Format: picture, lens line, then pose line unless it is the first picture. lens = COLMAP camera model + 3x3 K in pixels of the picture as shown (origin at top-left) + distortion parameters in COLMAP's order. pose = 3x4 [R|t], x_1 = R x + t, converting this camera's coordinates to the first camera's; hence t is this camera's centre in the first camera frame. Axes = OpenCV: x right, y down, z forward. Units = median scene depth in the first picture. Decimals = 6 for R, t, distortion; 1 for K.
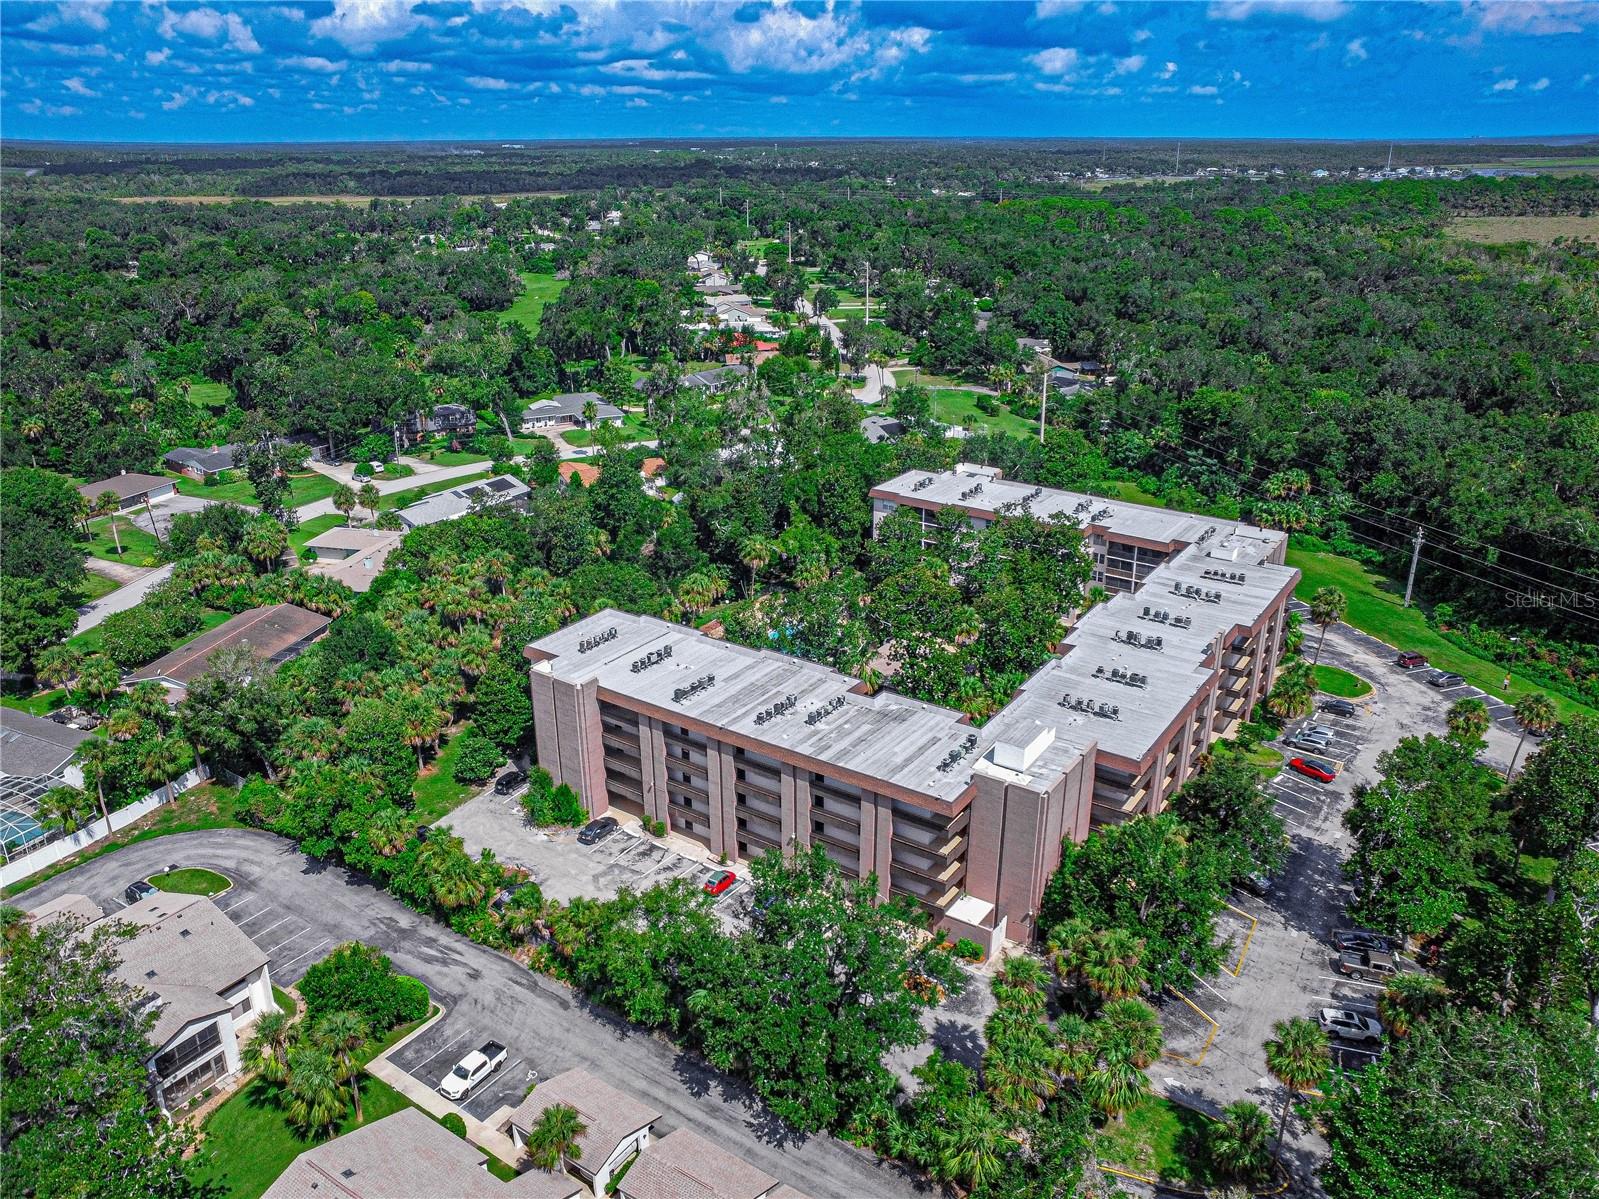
lens RADIAL K [[1235.9, 0, 794.1], [0, 1235.9, 561.3], [0, 0, 1]] dist [-0.185337, 0.297813]
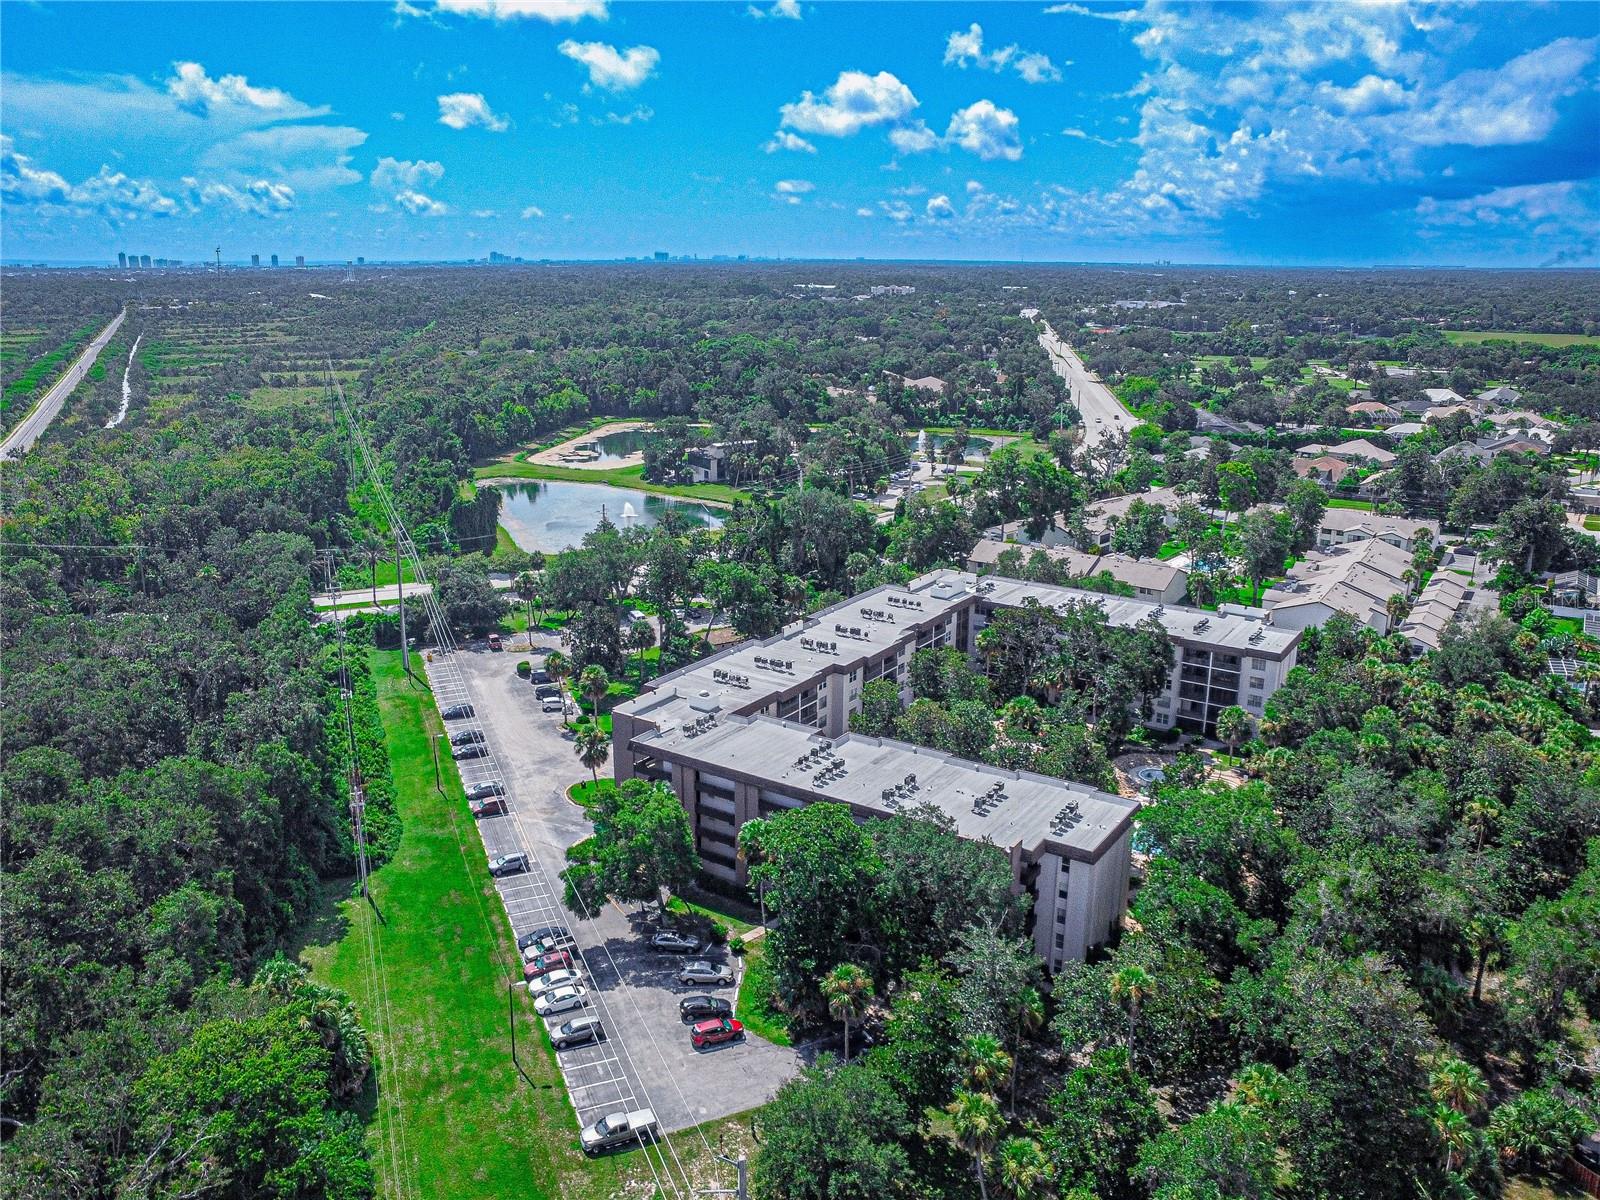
lens RADIAL K [[1236.7, 0, 794.6], [0, 1236.7, 561.8], [0, 0, 1]] dist [-0.185337, 0.297813]
pose [[-0.999837, -0.017419, -0.004744, 0.345820], [-0.017173, 0.836610, 0.547530, -0.702781], [-0.005569, 0.547522, -0.836772, 2.030644]]
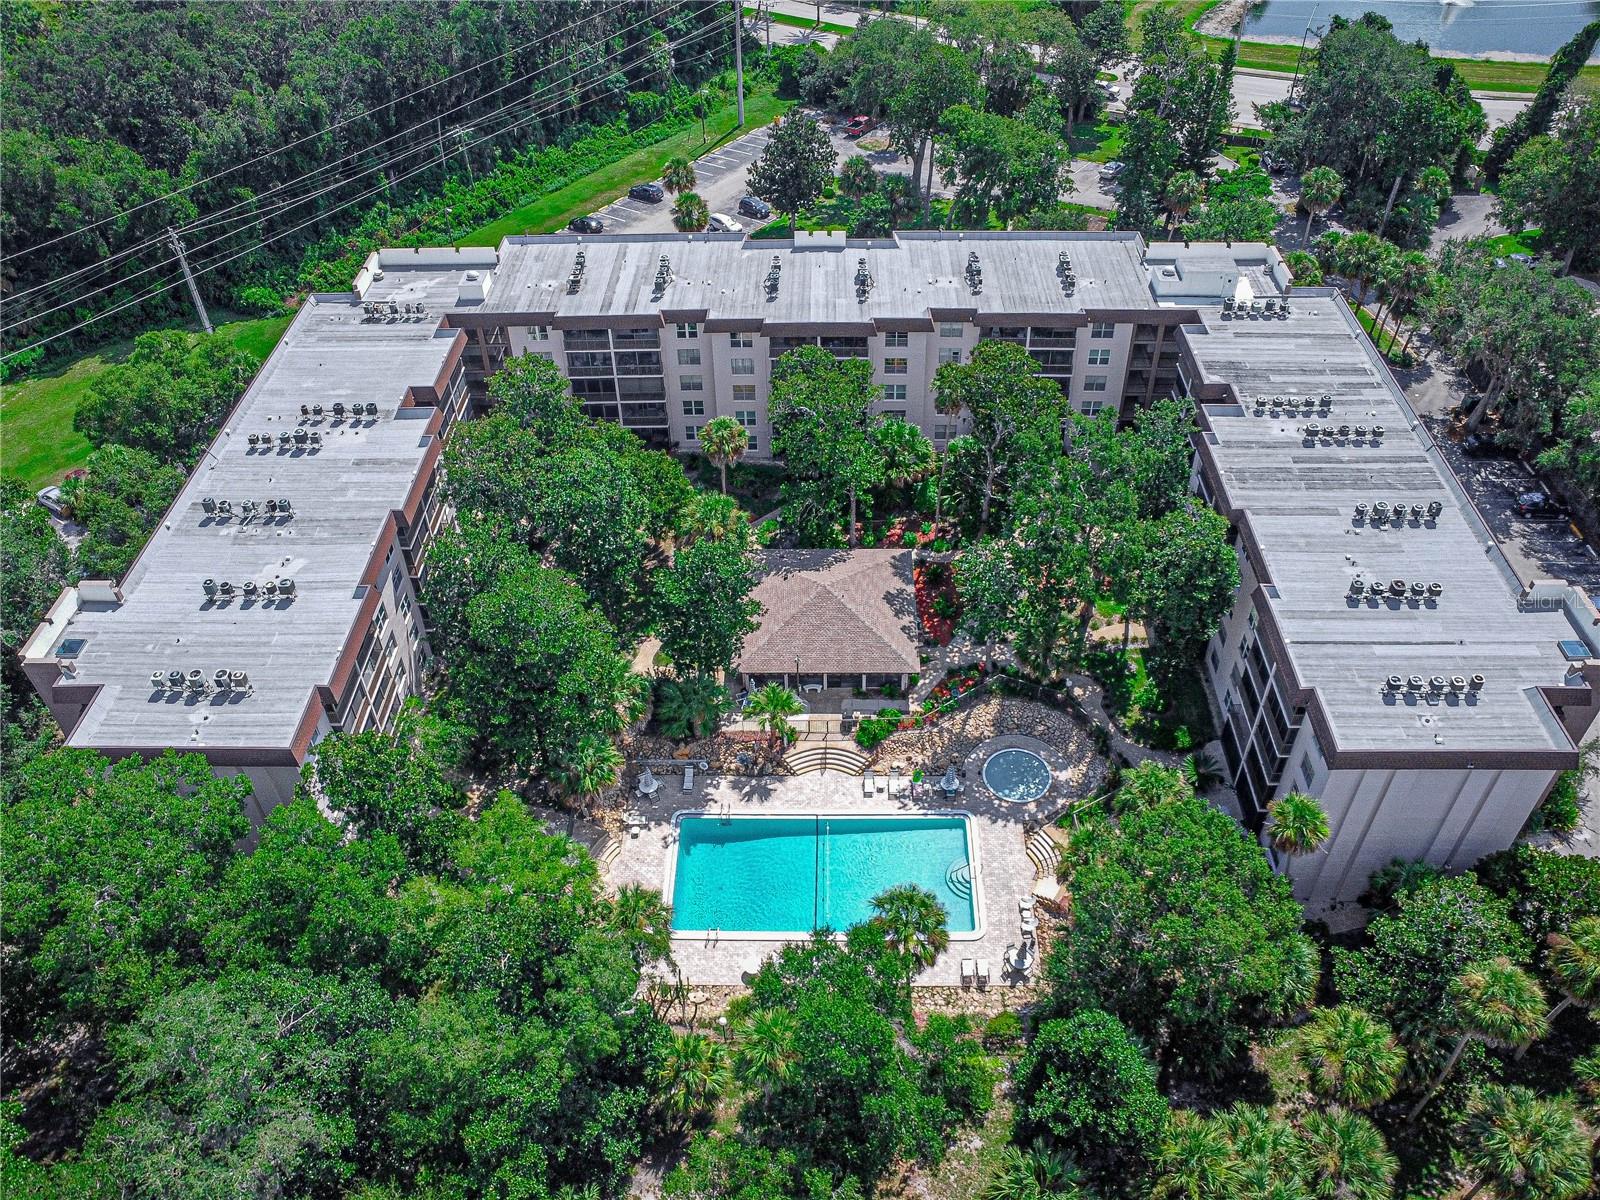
lens RADIAL K [[1242.8, 0, 807.8], [0, 1242.8, 604.9], [0, 0, 1]] dist [-0.265130, 0.340141]
pose [[-0.537369, -0.572598, 0.619166, -0.310387], [0.297229, 0.558480, 0.774439, -0.437432], [-0.789234, 0.600193, -0.129917, 1.248147]]
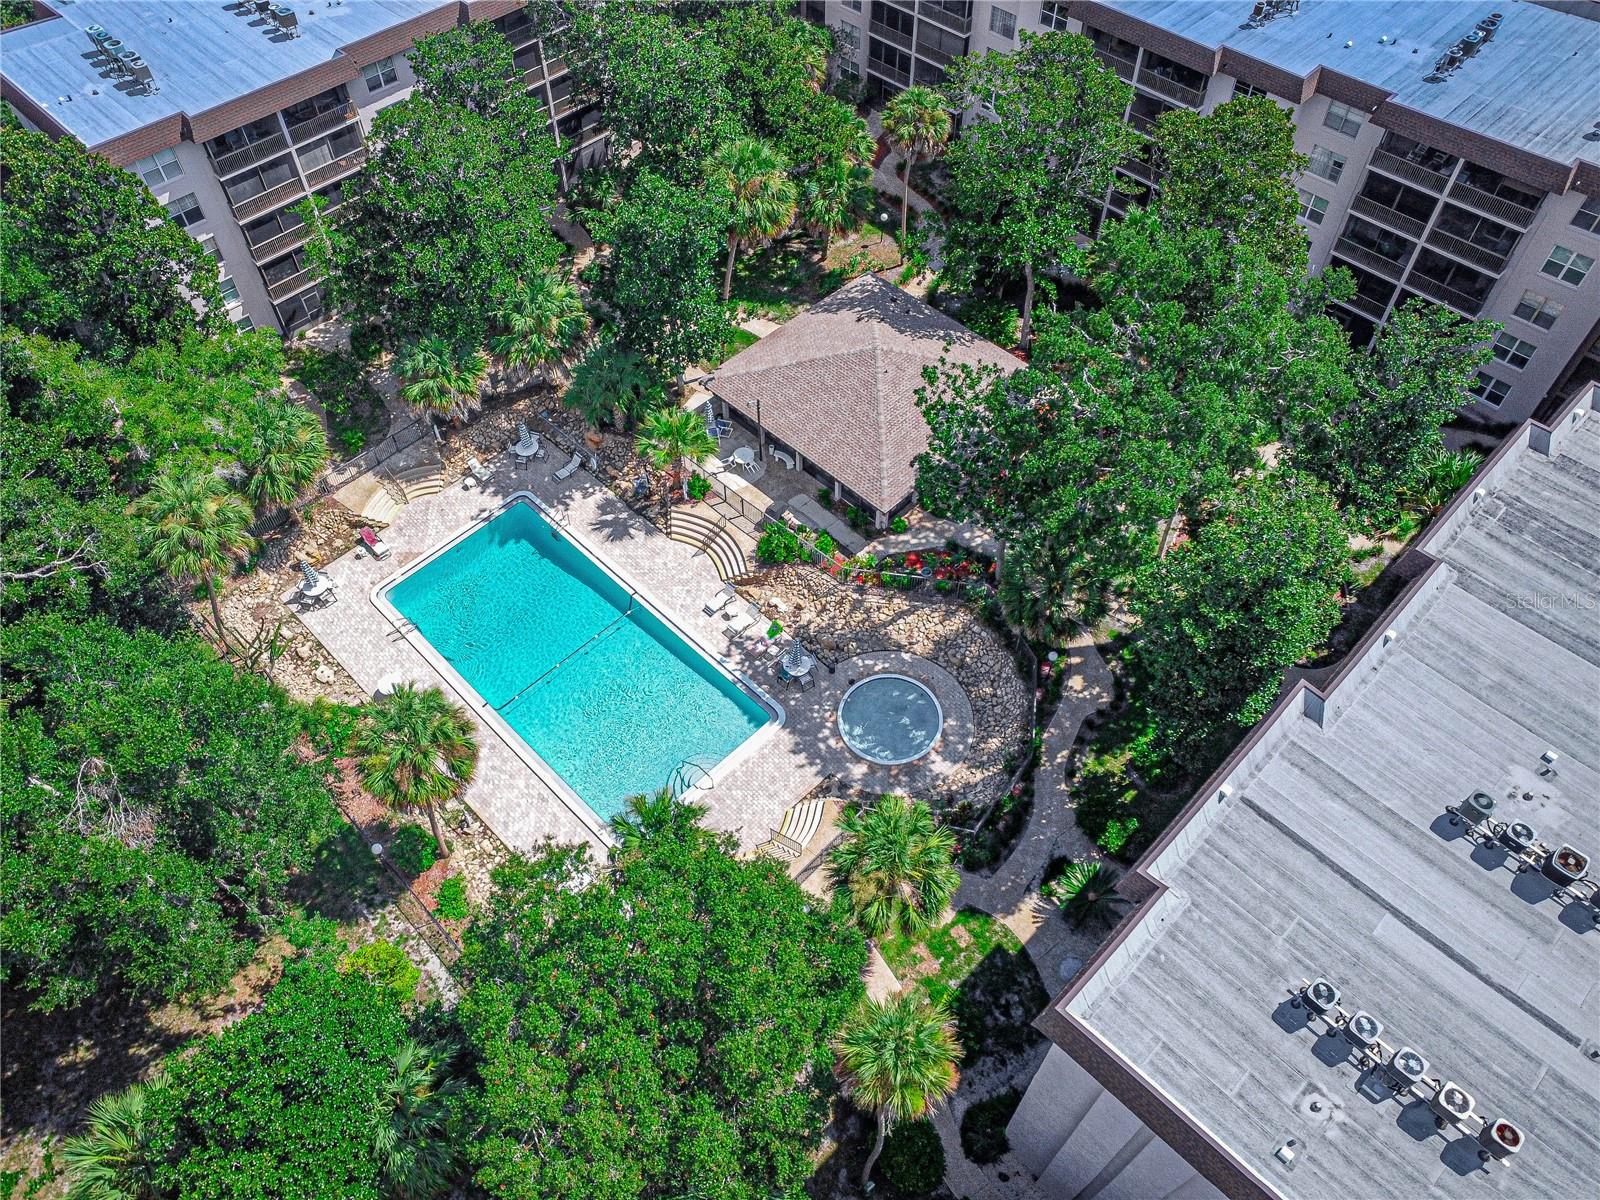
lens RADIAL K [[1242.8, 0, 807.8], [0, 1242.8, 604.9], [0, 0, 1]] dist [-0.265130, 0.340141]
pose [[0.206993, -0.778763, 0.592184, -0.245707], [0.345806, 0.624460, 0.700334, -0.188877], [-0.915189, 0.059817, 0.398560, 0.995011]]
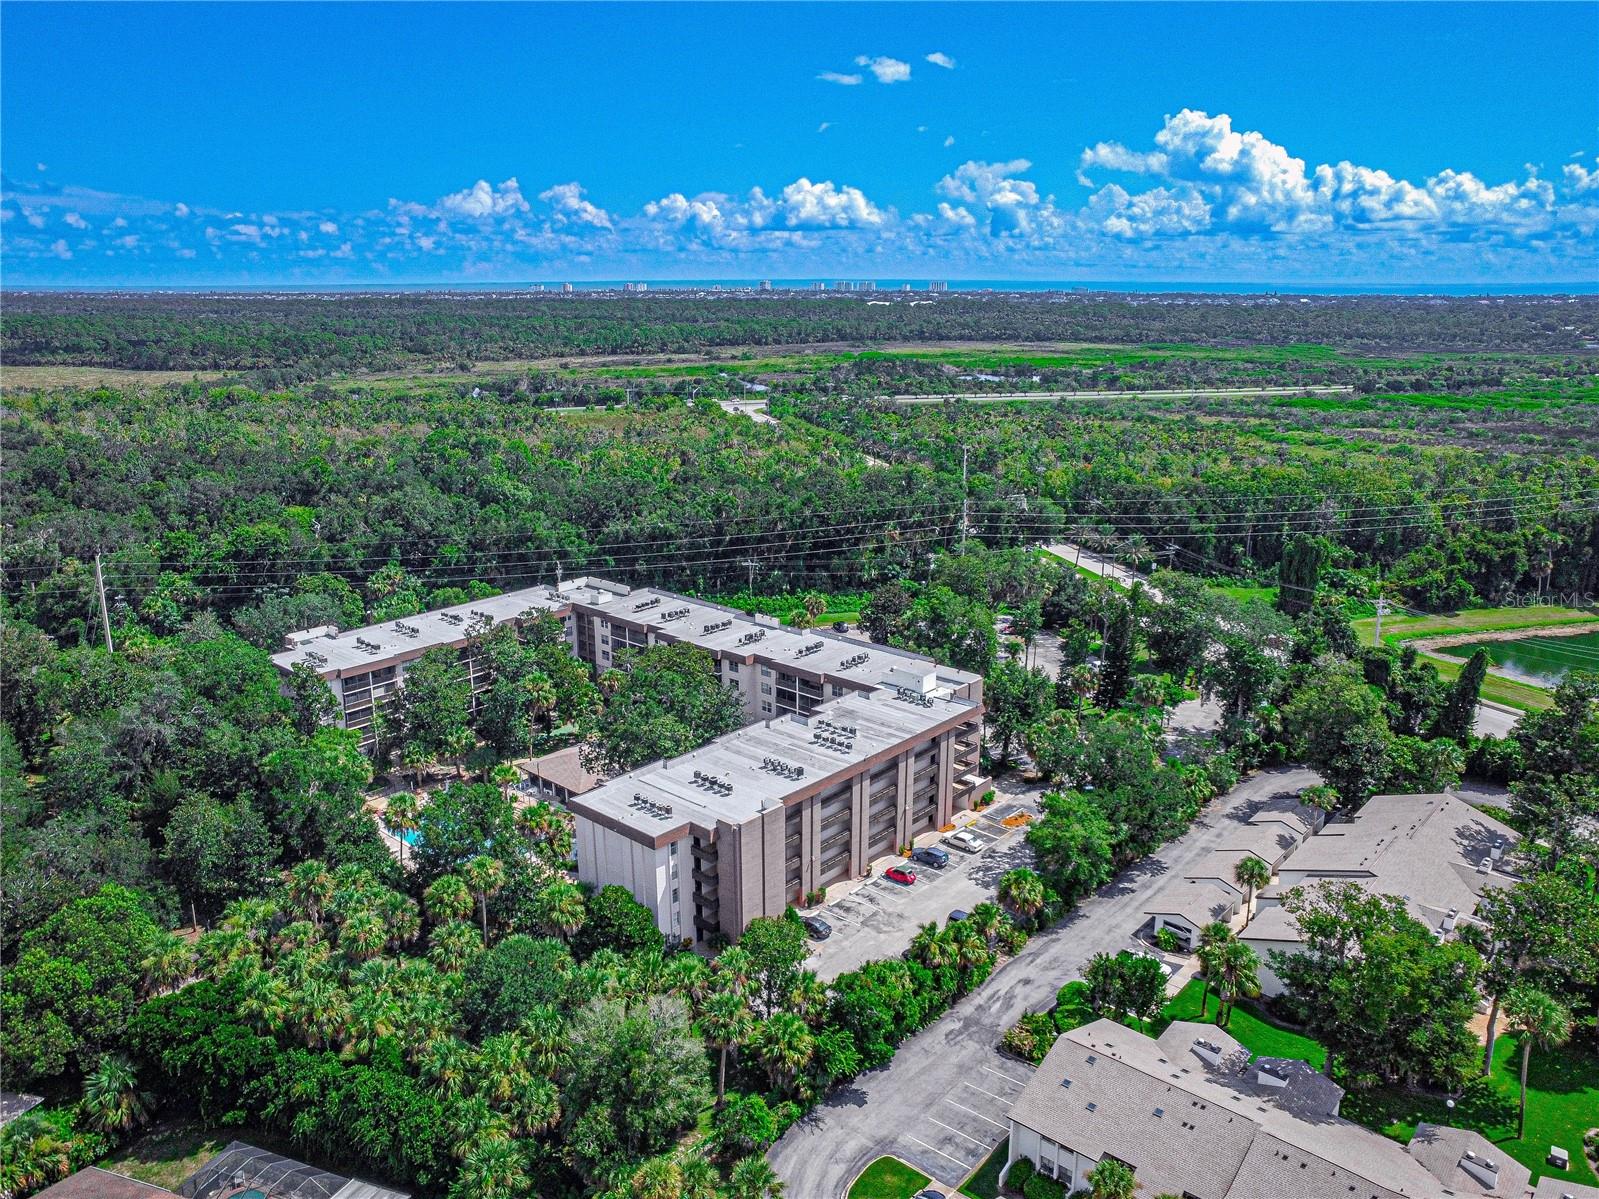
lens RADIAL K [[1235.9, 0, 794.1], [0, 1235.9, 561.3], [0, 0, 1]] dist [-0.185337, 0.297813]
pose [[0.152679, -0.240878, 0.958471, -0.994911], [0.345301, 0.921719, 0.176637, -0.237237], [-0.925989, 0.303993, 0.223903, 0.620617]]
